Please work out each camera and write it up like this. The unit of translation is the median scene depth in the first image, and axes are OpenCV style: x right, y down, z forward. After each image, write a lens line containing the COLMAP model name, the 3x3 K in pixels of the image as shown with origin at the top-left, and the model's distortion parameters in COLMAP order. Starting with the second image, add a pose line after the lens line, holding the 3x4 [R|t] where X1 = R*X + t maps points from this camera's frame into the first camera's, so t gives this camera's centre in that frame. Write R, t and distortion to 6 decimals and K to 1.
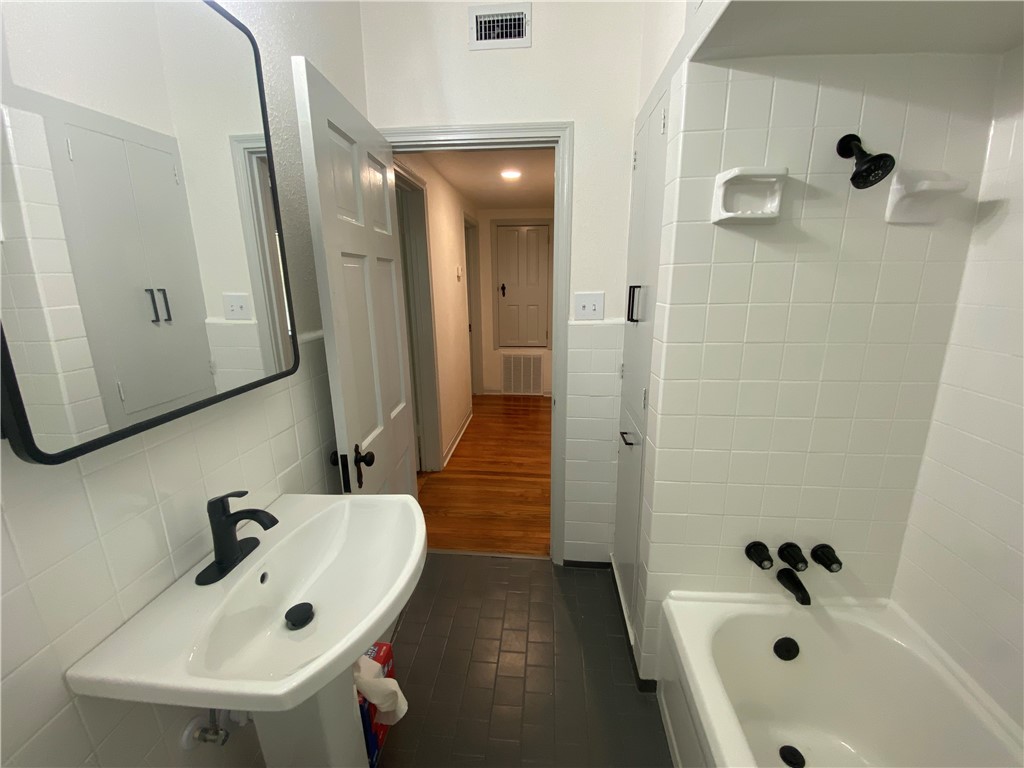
lens RADIAL K [[417.4, 0, 512.0], [0, 417.4, 384.0], [0, 0, 1]] dist [0.024979, -0.020720]
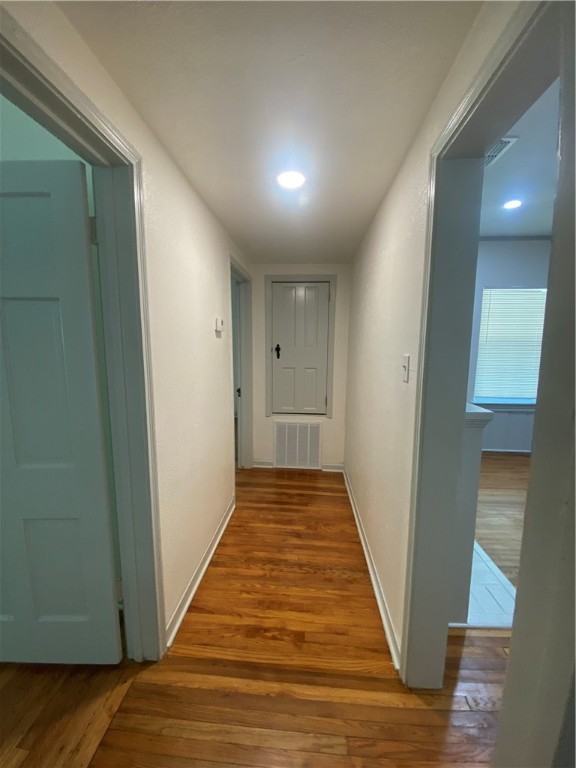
lens RADIAL K [[313.1, 0, 288.0], [0, 313.1, 384.0], [0, 0, 1]] dist [0.024979, -0.020720]
pose [[0.999861, 0.013921, 0.009161, -0.004339], [-0.012670, 0.992108, -0.124742, -0.079429], [-0.010825, 0.124609, 0.992147, 0.382391]]
